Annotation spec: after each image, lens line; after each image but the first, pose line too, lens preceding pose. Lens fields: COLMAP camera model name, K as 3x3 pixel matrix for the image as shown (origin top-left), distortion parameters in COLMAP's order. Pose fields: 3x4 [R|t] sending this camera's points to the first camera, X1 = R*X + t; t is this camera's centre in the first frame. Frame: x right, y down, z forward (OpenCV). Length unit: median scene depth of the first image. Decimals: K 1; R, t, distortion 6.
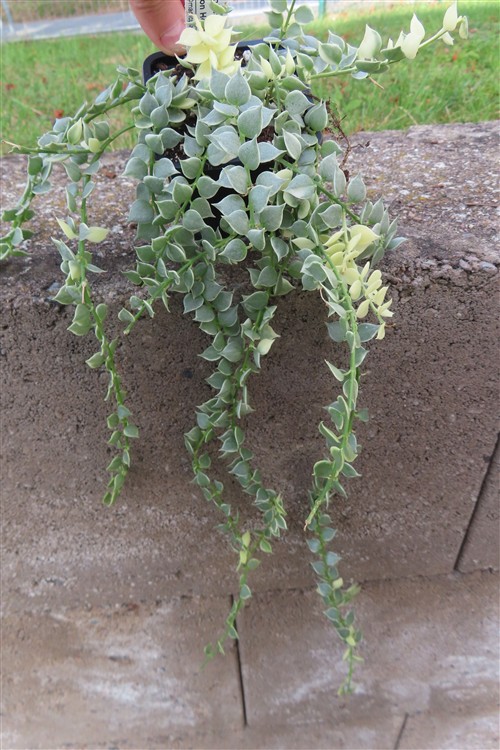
lens RADIAL K [[530.2, 0, 249.5], [0, 530.2, 373.0], [0, 0, 1]] dist [-0.015261, 0.006272]
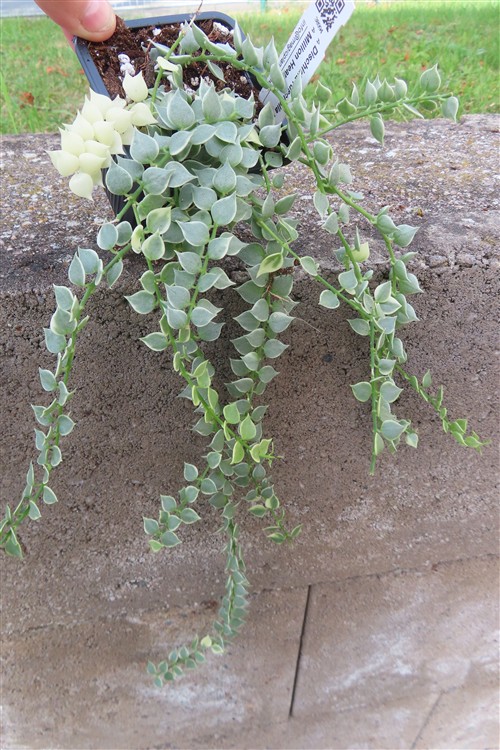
lens RADIAL K [[530.2, 0, 253.4], [0, 530.2, 375.6], [0, 0, 1]] dist [-0.015261, 0.006272]
pose [[0.993451, -0.022935, 0.111934, -0.212840], [0.021538, 0.999675, 0.013674, 0.010700], [-0.112211, -0.011174, 0.993622, 0.029891]]
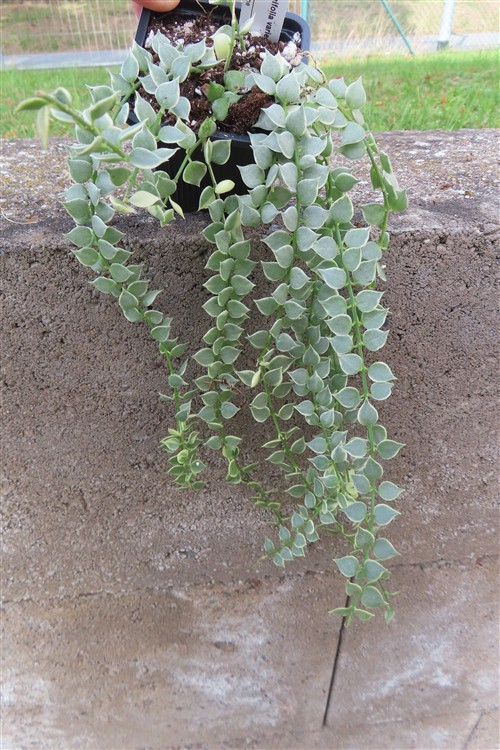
lens RADIAL K [[530.2, 0, 252.1], [0, 530.2, 374.5], [0, 0, 1]] dist [-0.015261, 0.006272]
pose [[0.998306, 0.016292, 0.055851, -0.251682], [-0.012951, 0.998134, -0.059672, 0.099225], [-0.056719, 0.058847, 0.996654, -0.001423]]
